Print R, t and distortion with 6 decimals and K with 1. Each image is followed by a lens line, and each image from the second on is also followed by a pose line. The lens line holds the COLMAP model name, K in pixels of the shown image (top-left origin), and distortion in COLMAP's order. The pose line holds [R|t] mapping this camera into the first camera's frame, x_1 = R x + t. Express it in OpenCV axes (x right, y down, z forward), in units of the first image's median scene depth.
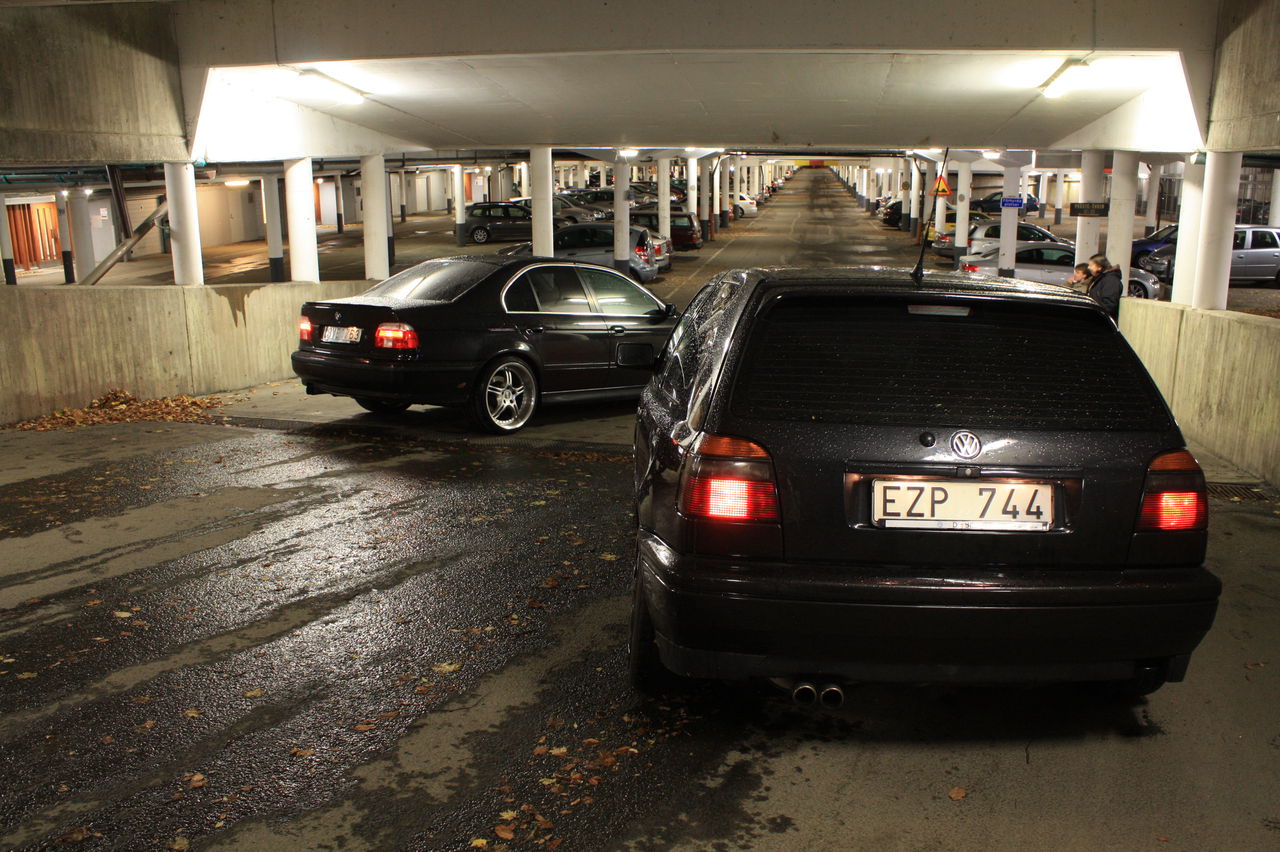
lens RADIAL K [[1079.5, 0, 648.9], [0, 1079.5, 429.2], [0, 0, 1]] dist [-0.168820, 0.149187]
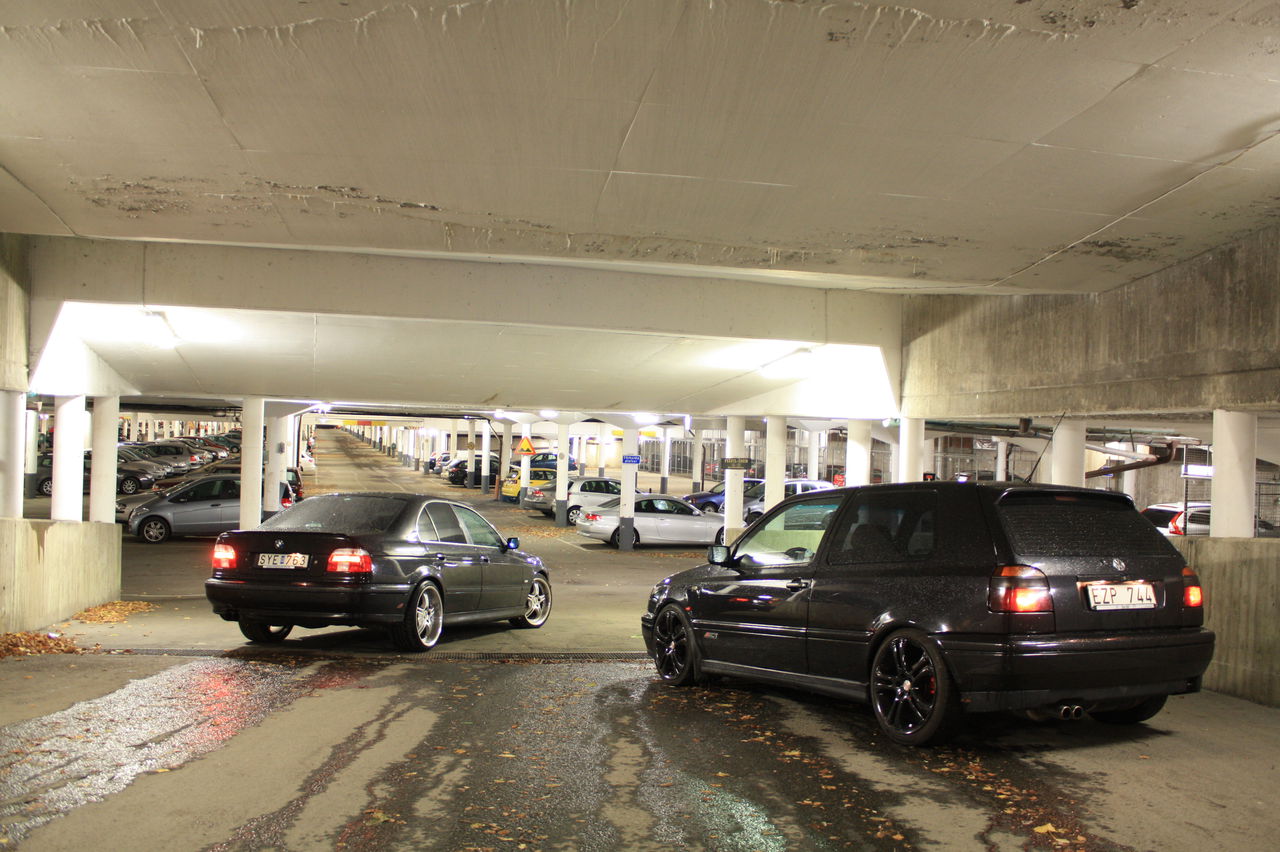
lens RADIAL K [[1079.5, 0, 648.9], [0, 1079.5, 429.2], [0, 0, 1]] dist [-0.168820, 0.149187]
pose [[0.899685, 0.033016, 0.435289, -0.354671], [0.072336, 0.972076, -0.223240, 0.037766], [-0.430504, 0.232332, 0.872174, -0.090236]]
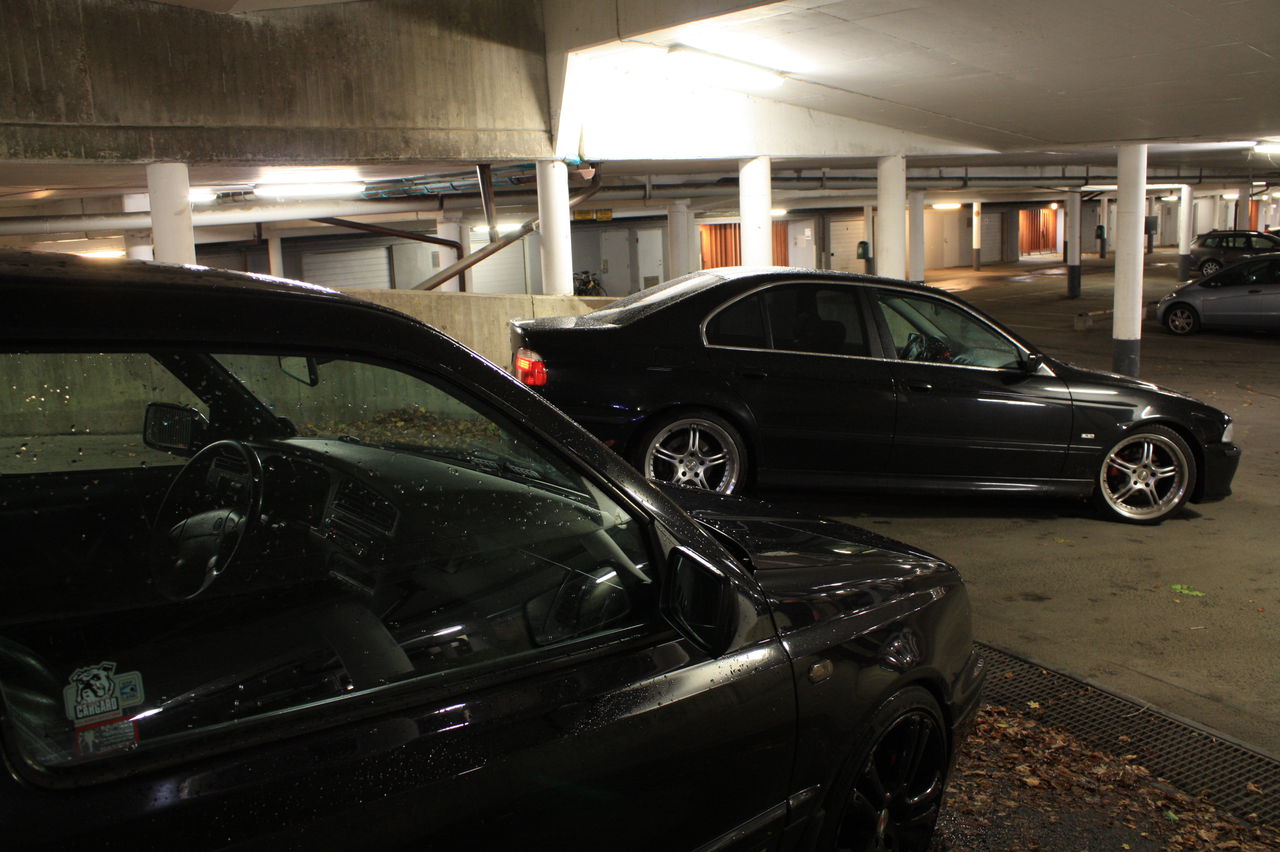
lens RADIAL K [[1079.5, 0, 648.9], [0, 1079.5, 429.2], [0, 0, 1]] dist [-0.168820, 0.149187]
pose [[0.747684, 0.108797, -0.655082, 0.263724], [-0.127843, 0.991617, 0.018775, -0.055475], [0.651632, 0.069710, 0.755325, 0.393261]]
